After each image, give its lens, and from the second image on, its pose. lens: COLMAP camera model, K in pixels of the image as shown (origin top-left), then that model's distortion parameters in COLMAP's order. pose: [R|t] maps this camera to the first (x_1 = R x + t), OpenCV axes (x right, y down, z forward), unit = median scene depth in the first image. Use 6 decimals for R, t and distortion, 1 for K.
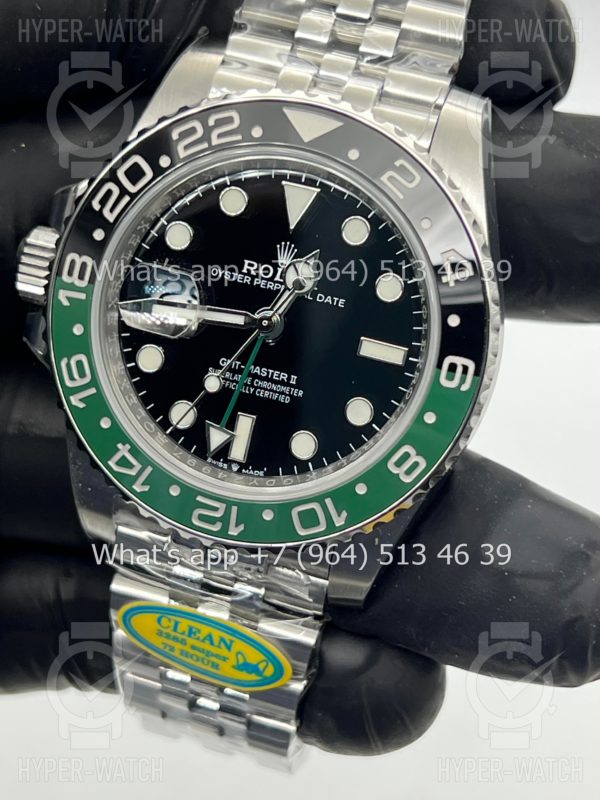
lens RADIAL K [[1836.1, 0, 317.3], [0, 1836.1, 401.1], [0, 0, 1]] dist [0.191598, -0.338703]
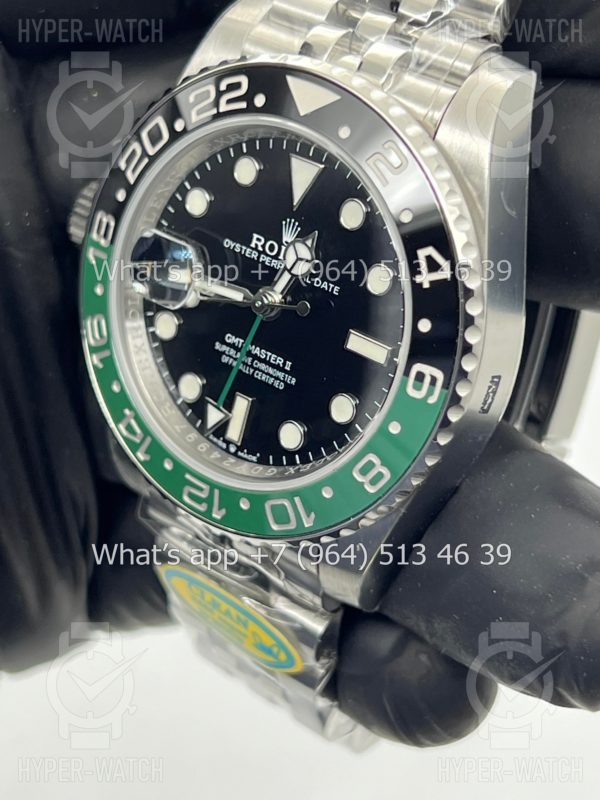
lens RADIAL K [[1836.1, 0, 317.3], [0, 1836.1, 401.1], [0, 0, 1]] dist [0.191598, -0.338703]
pose [[0.901242, 0.125096, -0.414866, 0.393986], [-0.085246, 0.989897, 0.113302, -0.101780], [0.424848, -0.066747, 0.902801, 0.154354]]
